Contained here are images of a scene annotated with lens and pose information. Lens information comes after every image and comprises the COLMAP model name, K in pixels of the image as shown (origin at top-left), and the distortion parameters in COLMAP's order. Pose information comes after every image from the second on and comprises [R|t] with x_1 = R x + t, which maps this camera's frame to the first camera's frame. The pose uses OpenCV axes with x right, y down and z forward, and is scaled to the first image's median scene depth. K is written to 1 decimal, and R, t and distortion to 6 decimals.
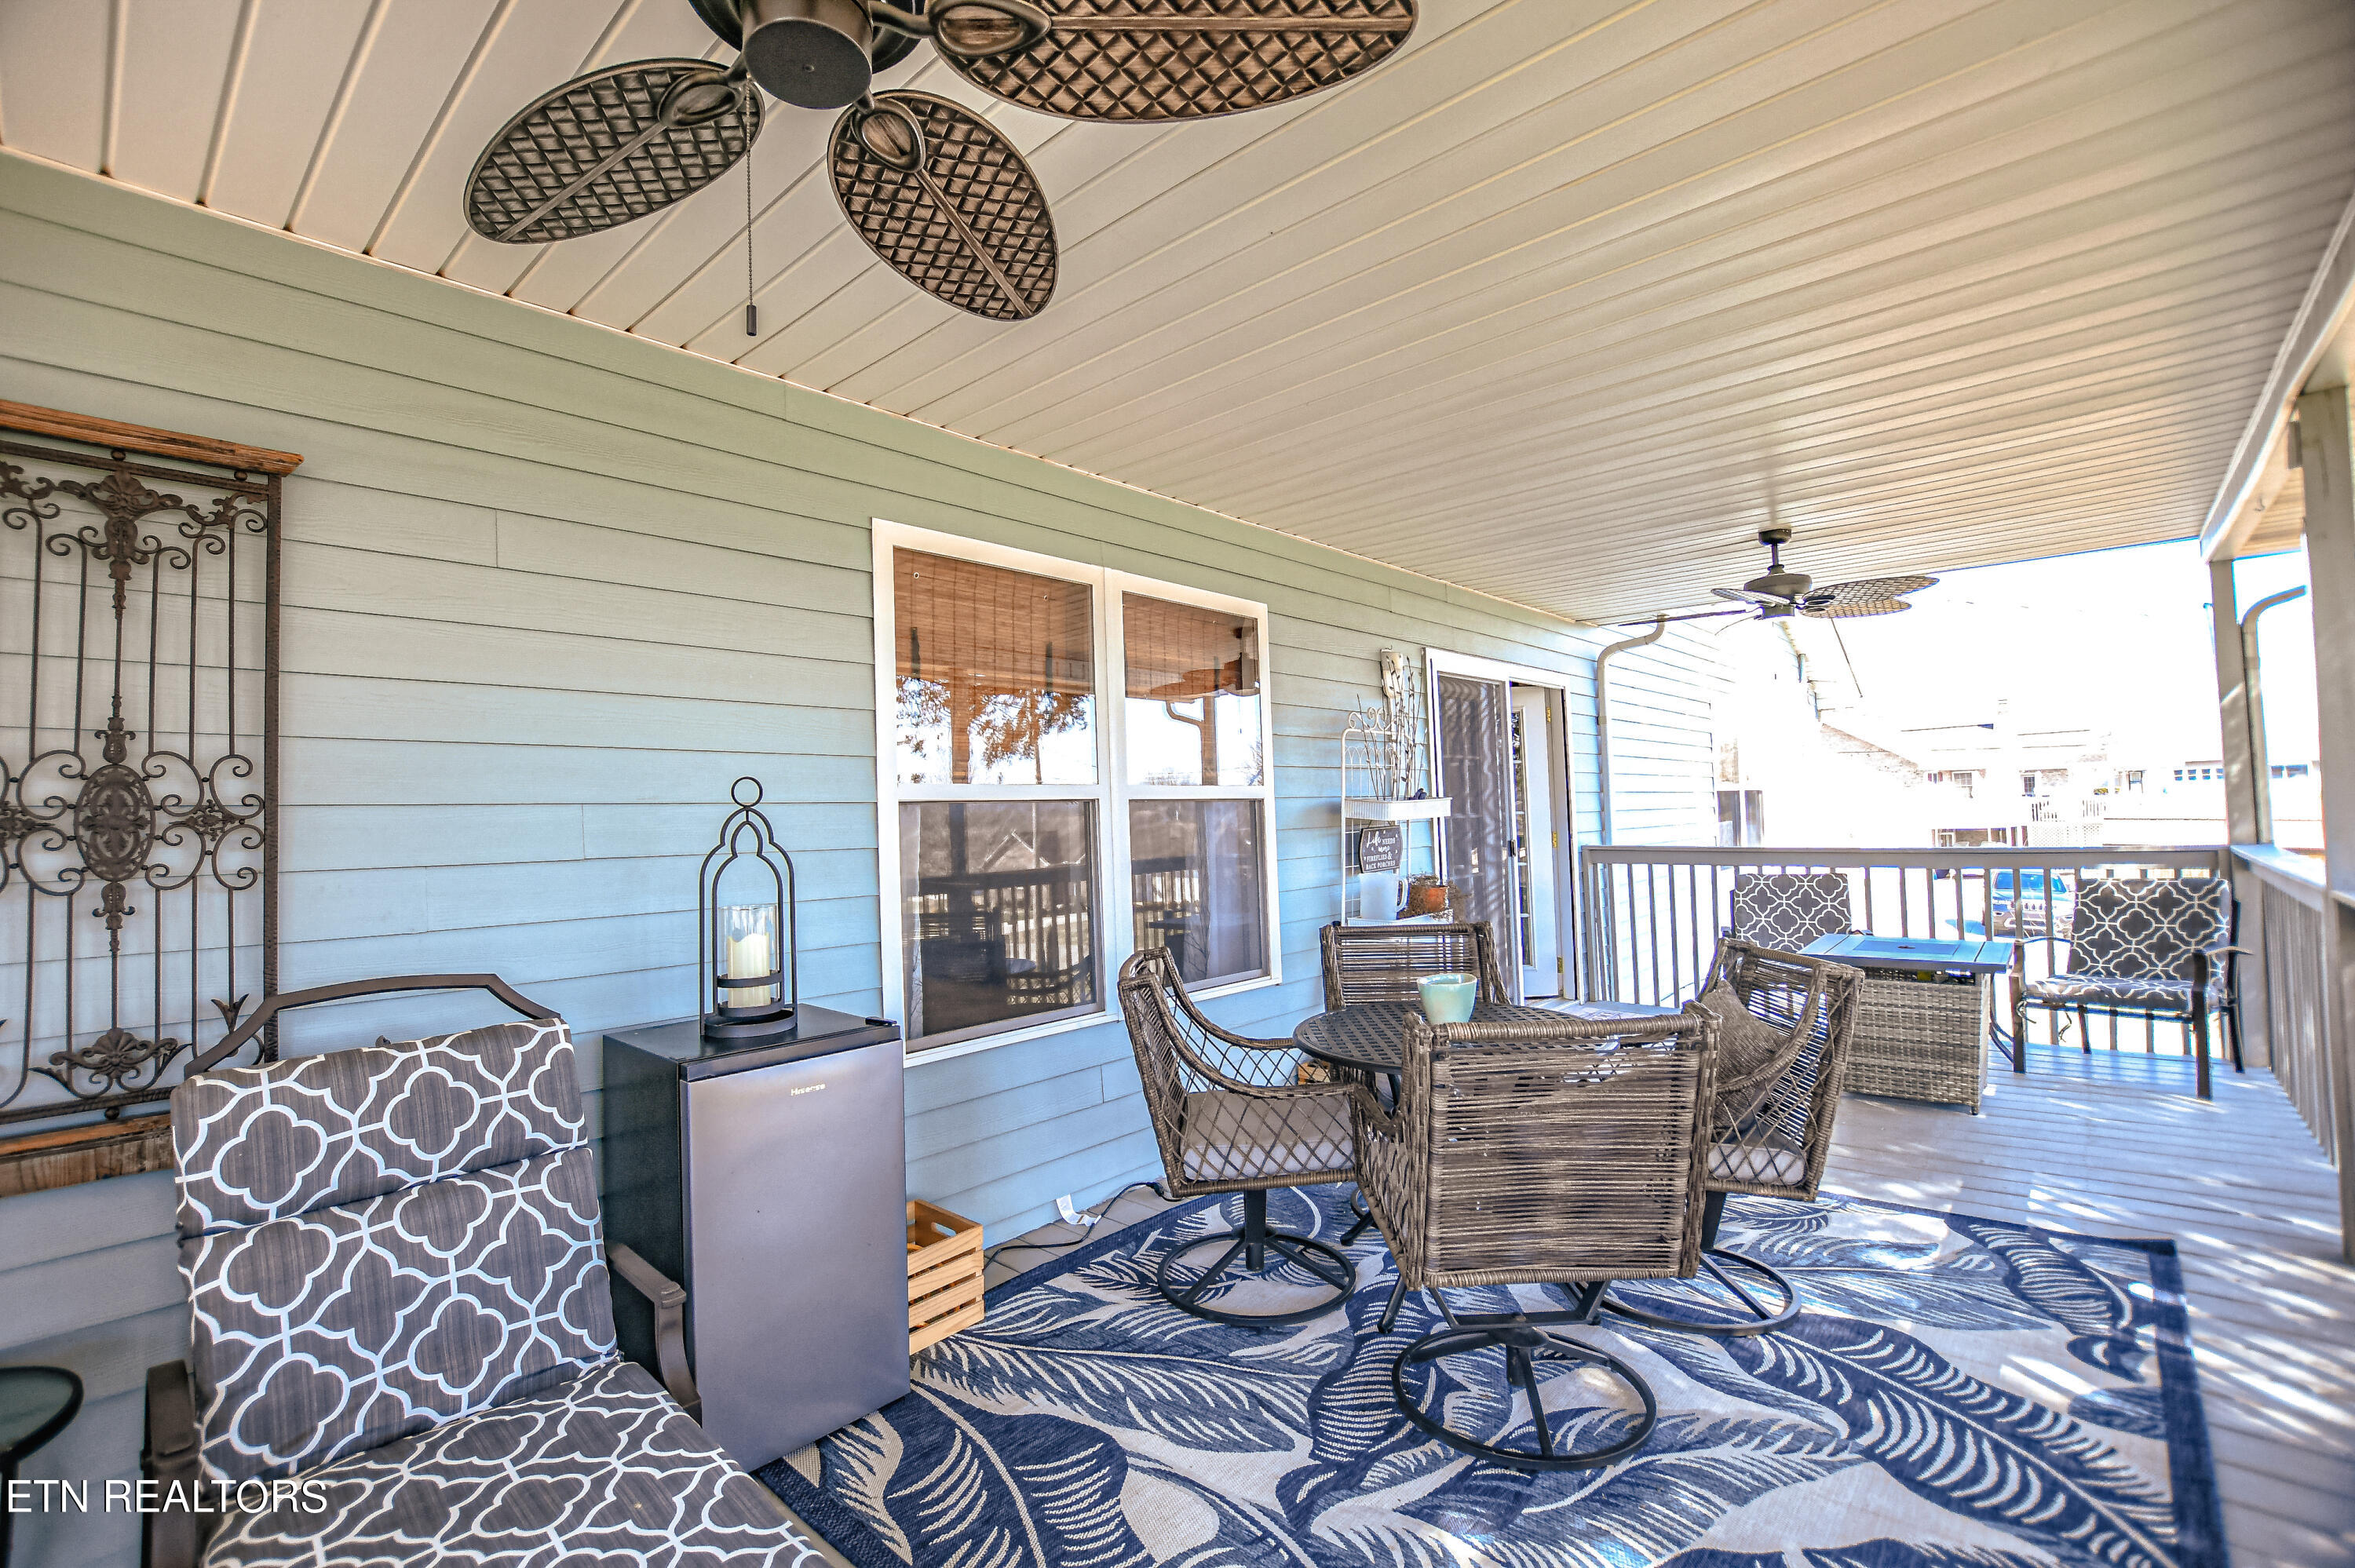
lens RADIAL K [[1036.9, 0, 1154.6], [0, 1036.9, 787.7], [0, 0, 1]] dist [-0.036391, 0.005976]
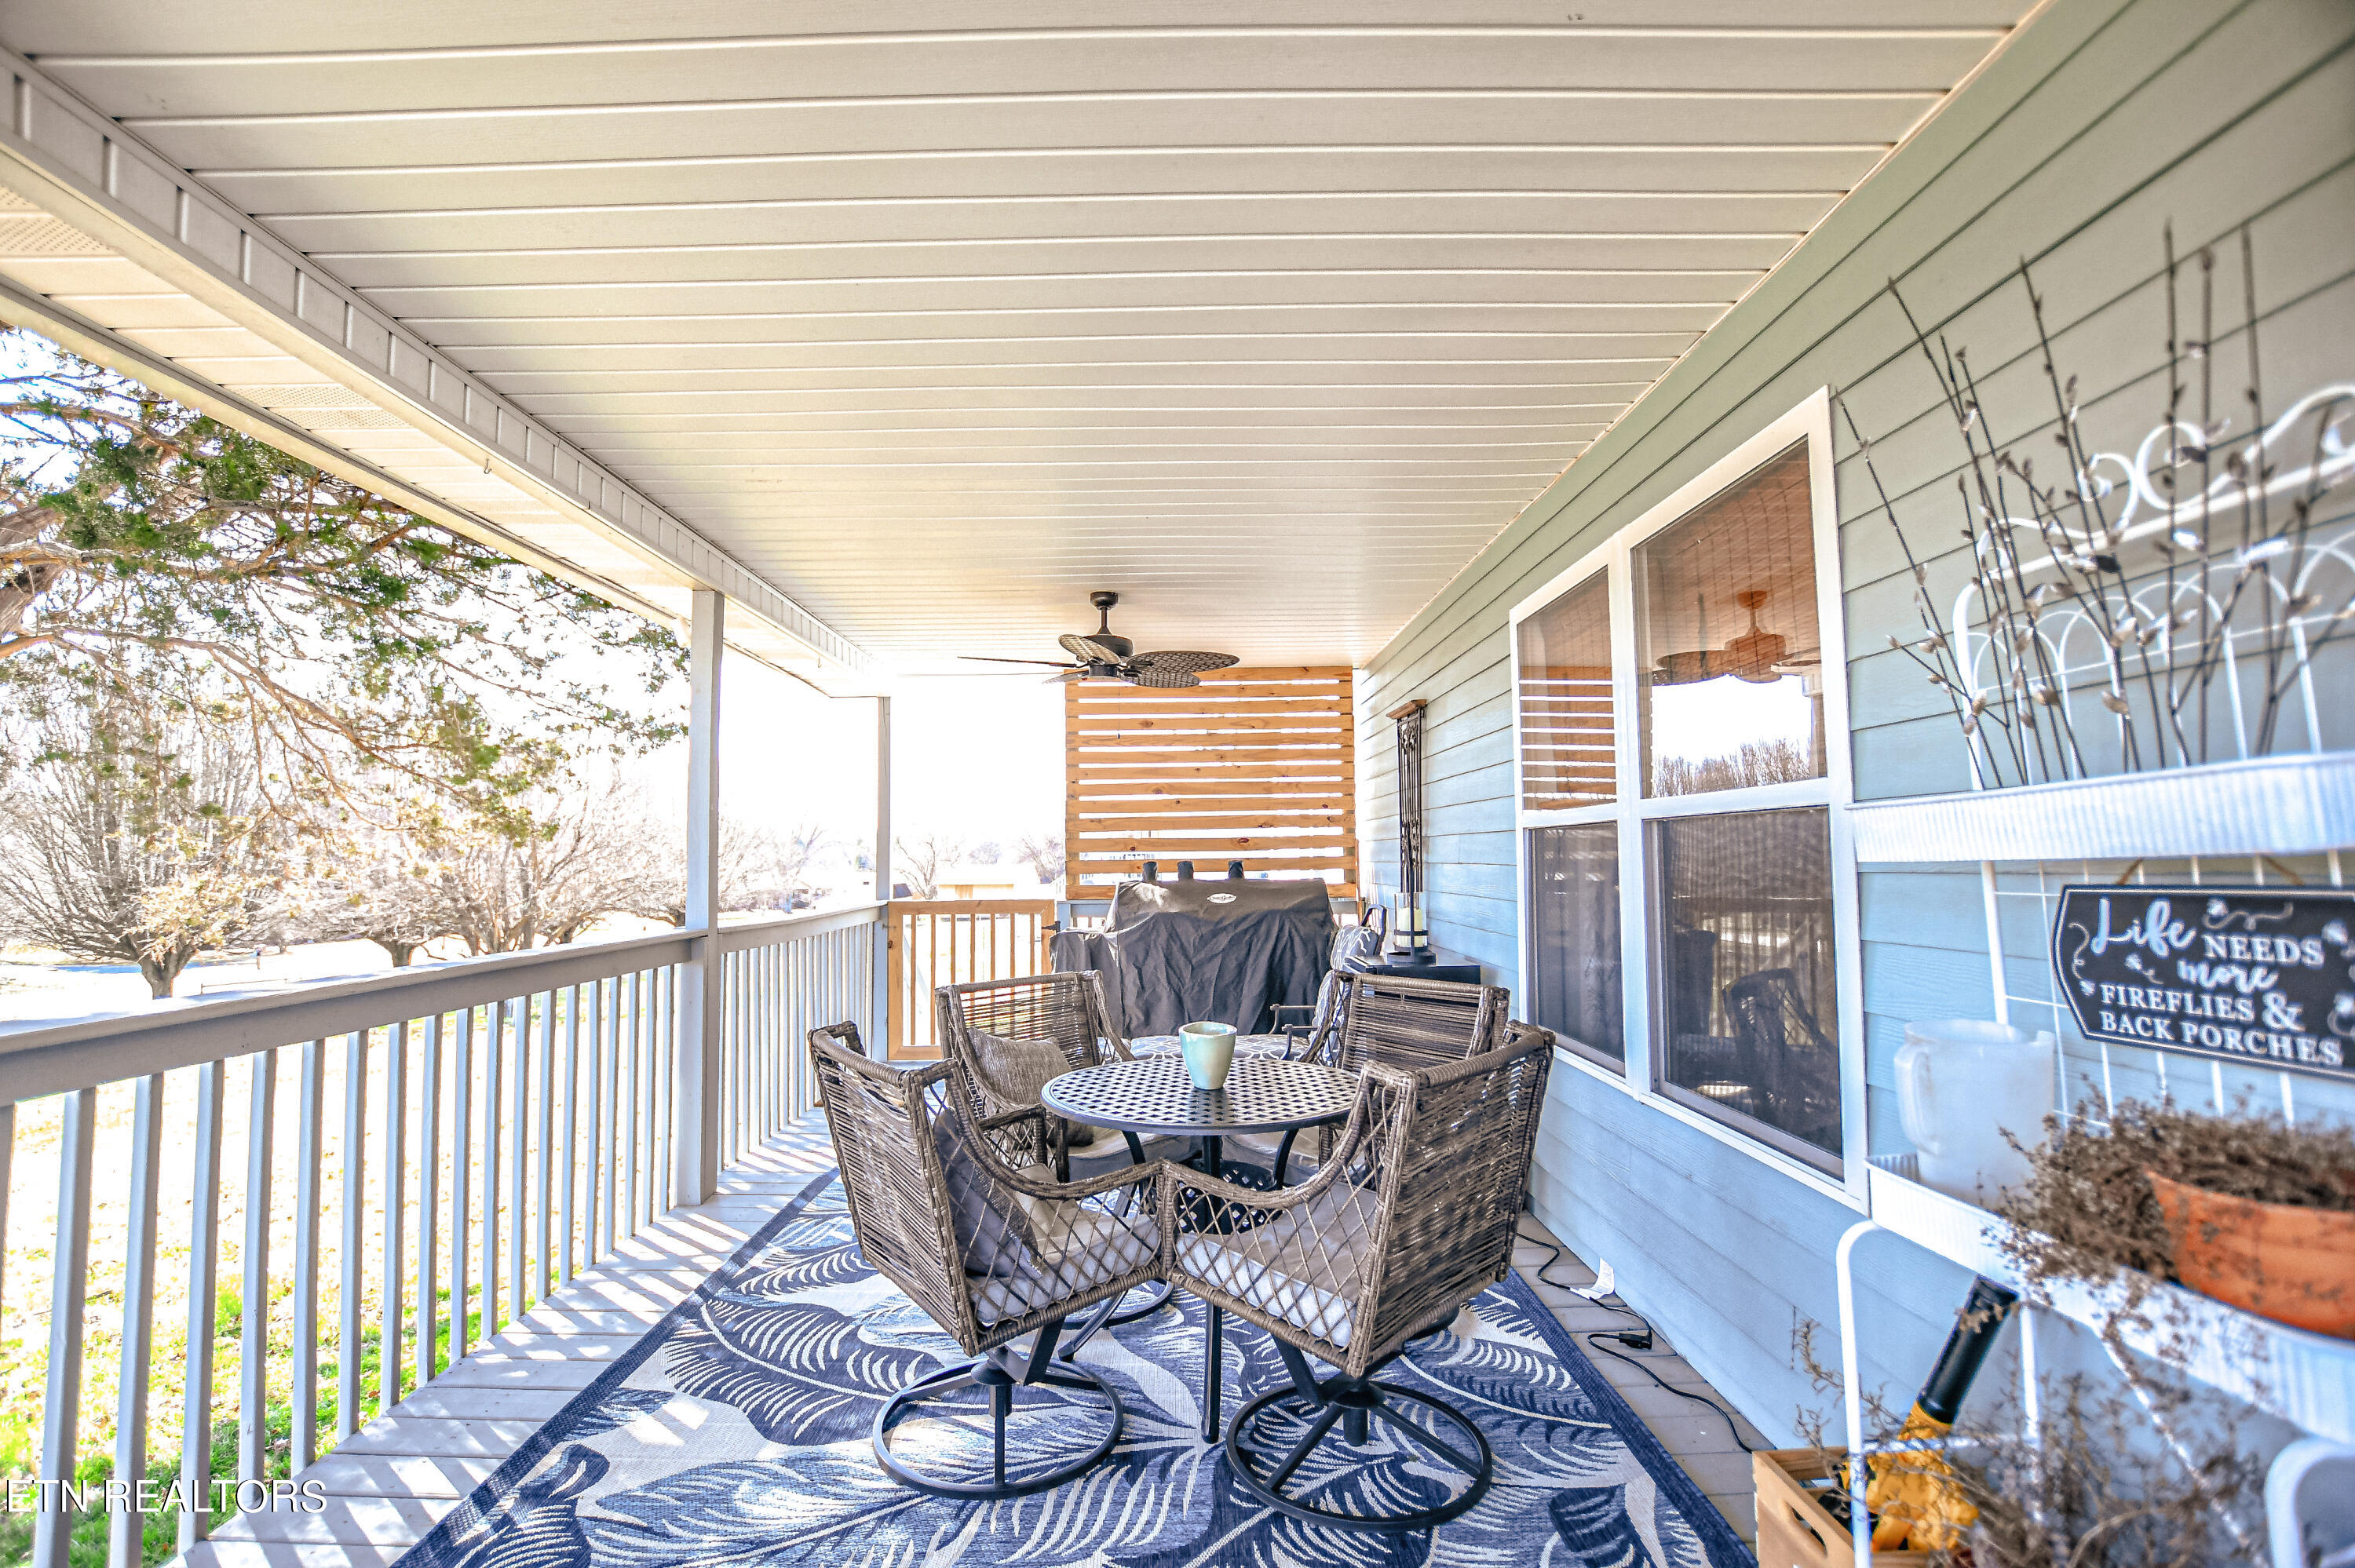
lens RADIAL K [[1036.9, 0, 1154.6], [0, 1036.9, 787.7], [0, 0, 1]] dist [-0.036391, 0.005976]
pose [[-0.734998, -0.012307, -0.677958, 1.214783], [0.048167, 0.996362, -0.070306, 0.039620], [0.676356, -0.084330, -0.731731, 2.119050]]
